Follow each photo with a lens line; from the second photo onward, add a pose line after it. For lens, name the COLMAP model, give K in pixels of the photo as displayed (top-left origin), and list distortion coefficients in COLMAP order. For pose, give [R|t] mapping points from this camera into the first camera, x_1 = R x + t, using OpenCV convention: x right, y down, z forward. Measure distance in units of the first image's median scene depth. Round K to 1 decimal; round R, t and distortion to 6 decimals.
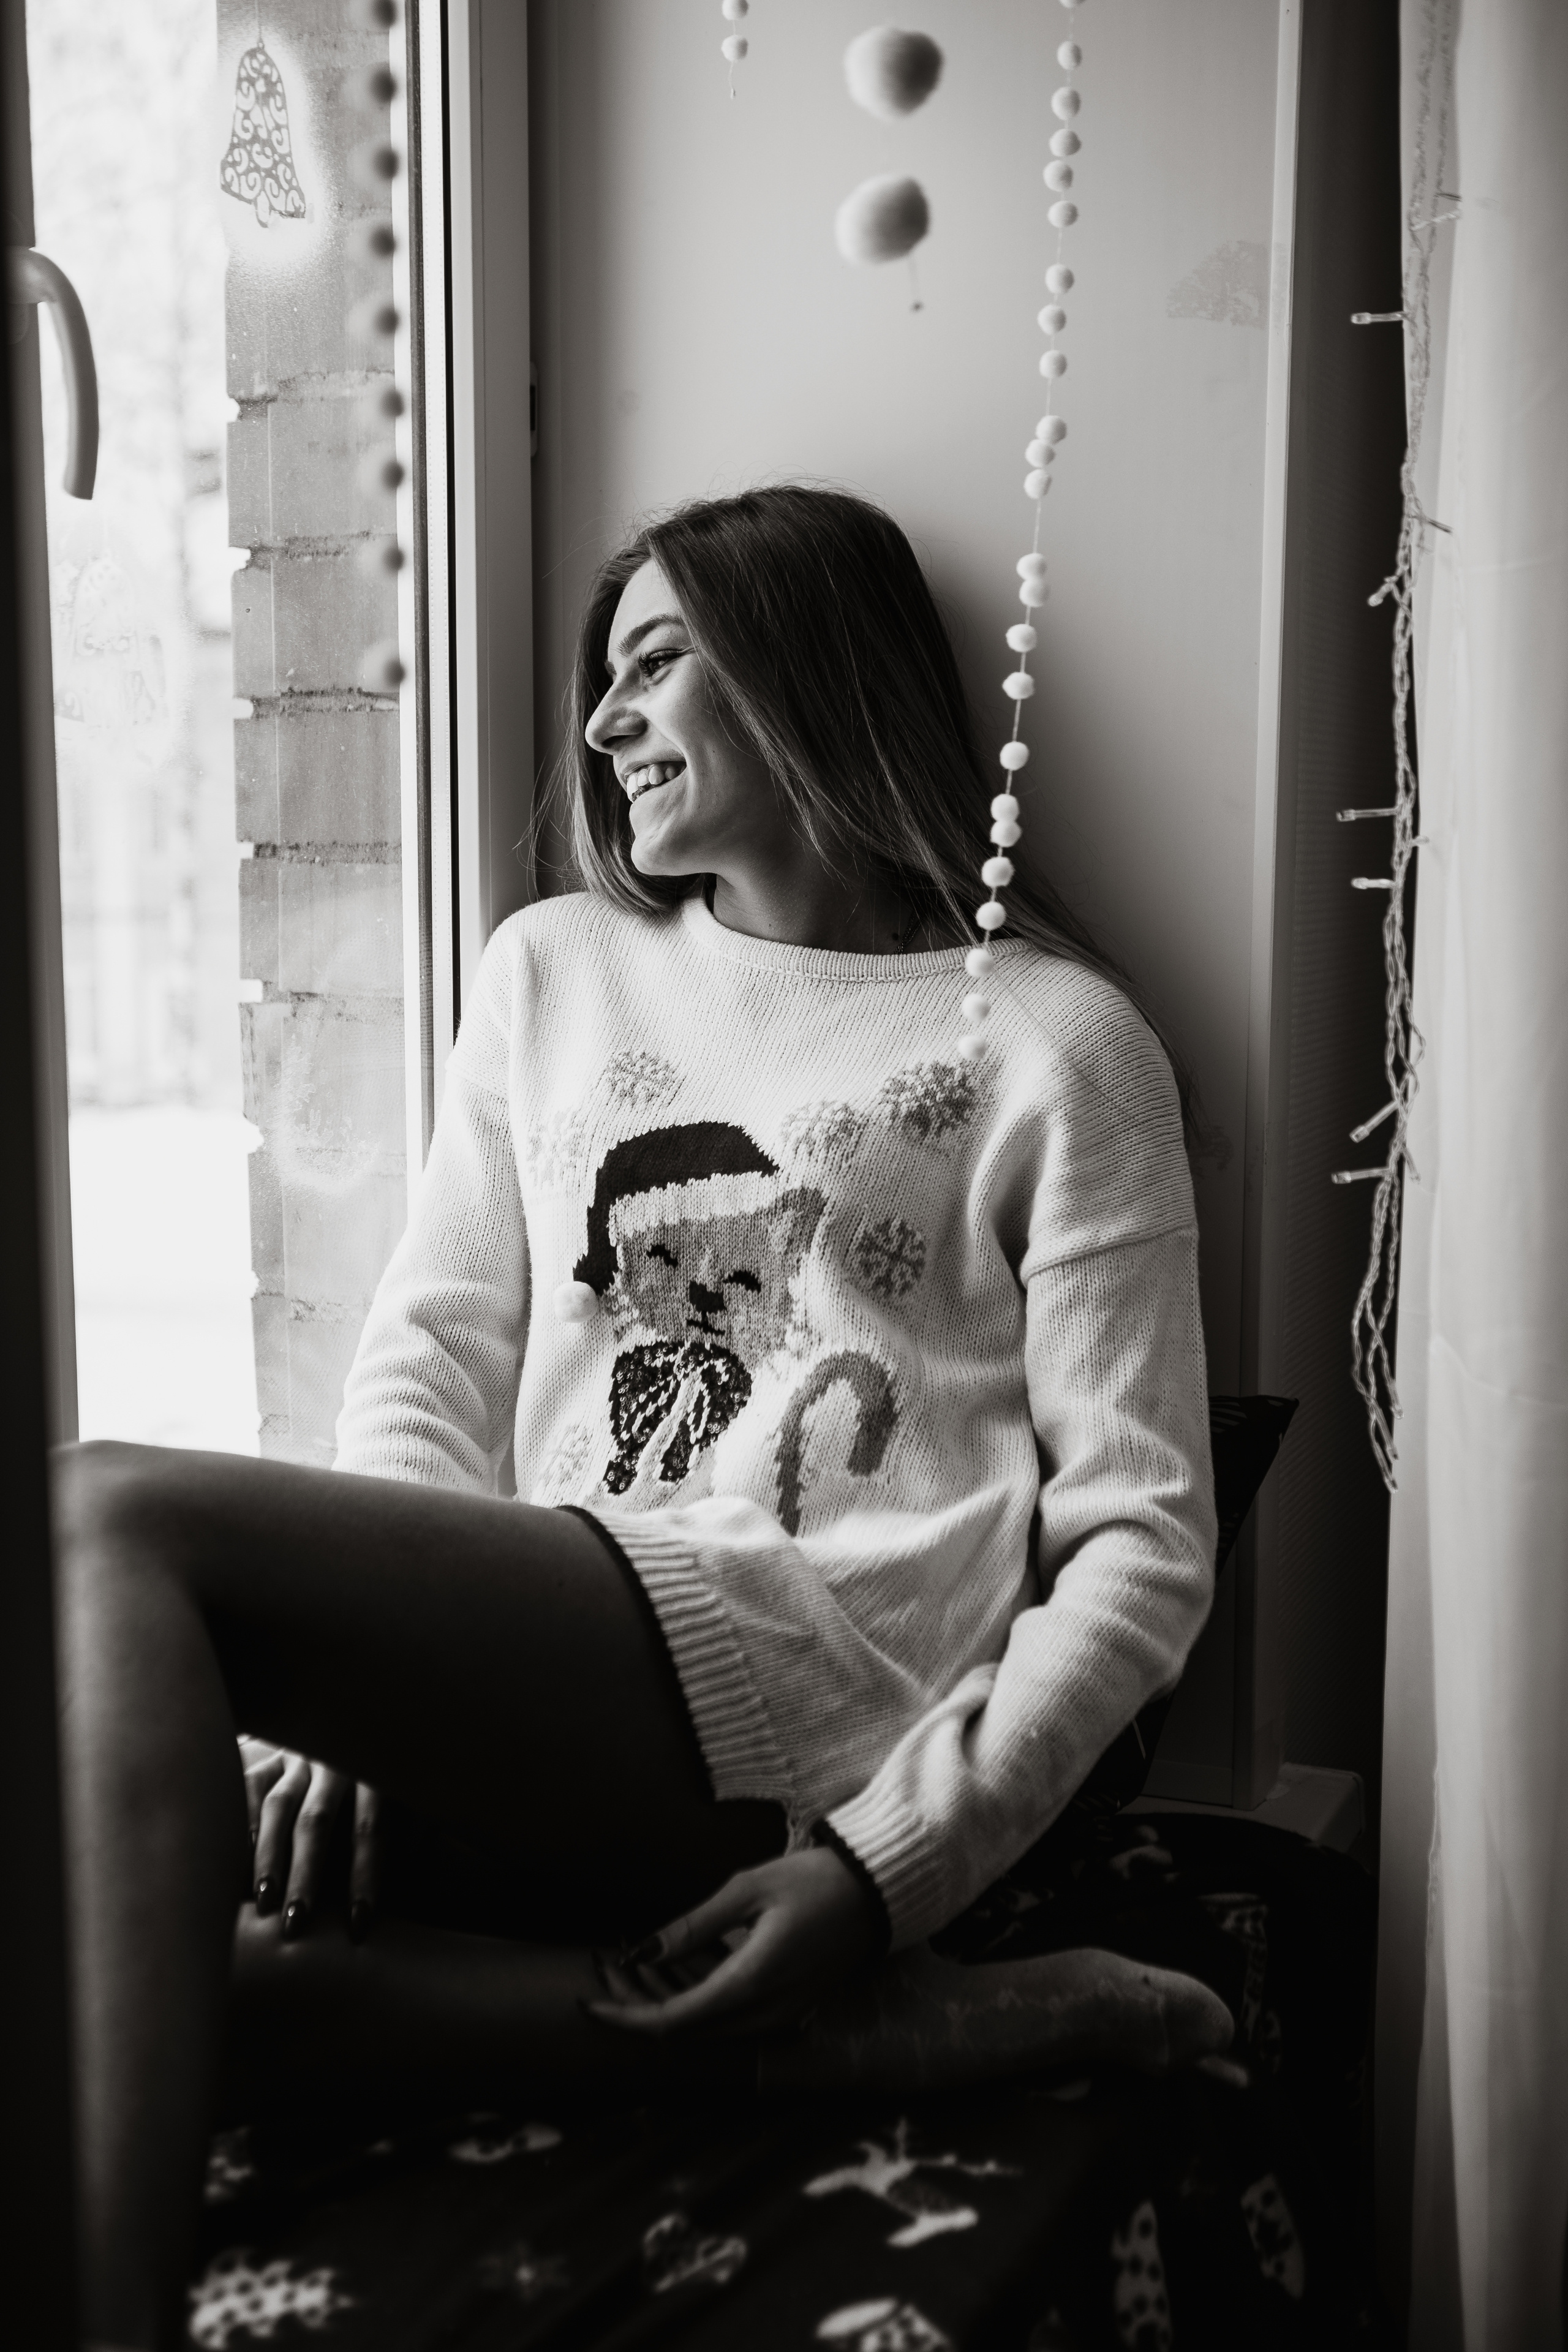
lens RADIAL K [[3054.9, 0, 775.1], [0, 3054.9, 1195.0], [0, 0, 1]] dist [0.049074, 0.000000]
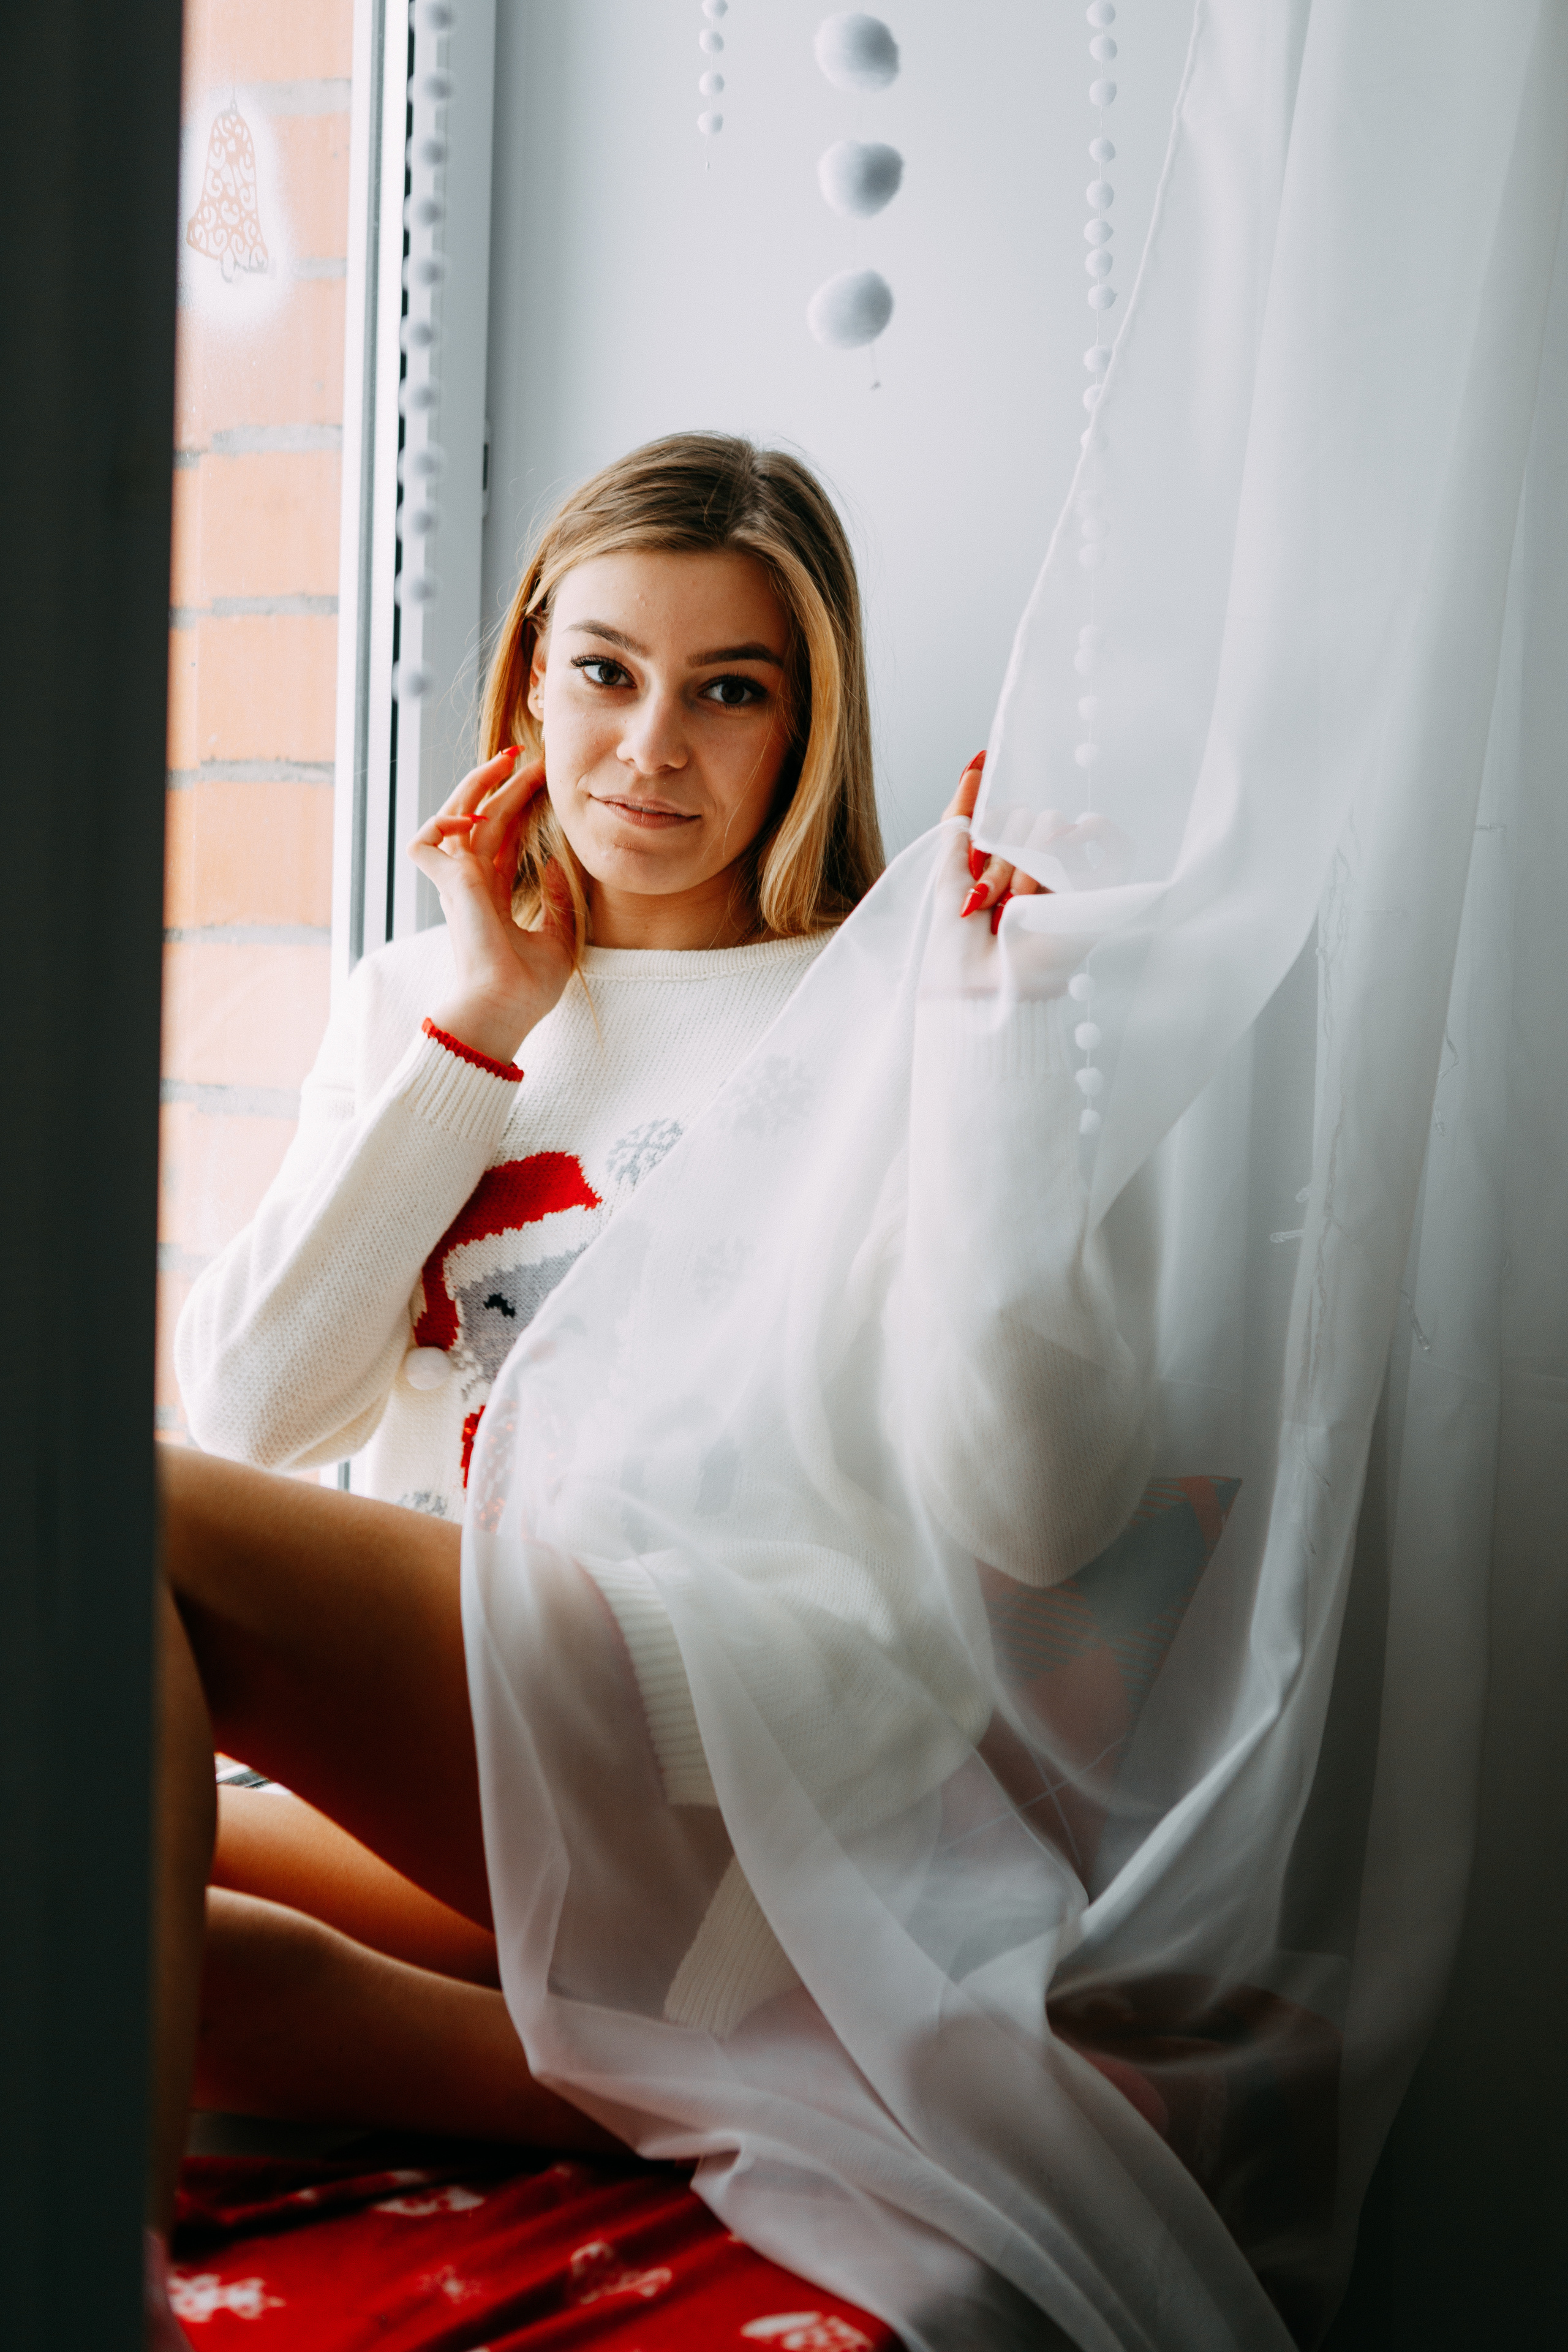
lens RADIAL K [[4476.2, 0, 757.4], [0, 4476.2, 1157.8], [0, 0, 1]] dist [0.047761, 0.000000]
pose [[0.999708, 0.022607, 0.008592, -0.002810], [-0.021639, 0.994784, -0.099678, 0.114922], [-0.010801, 0.099463, 0.994983, -0.447465]]
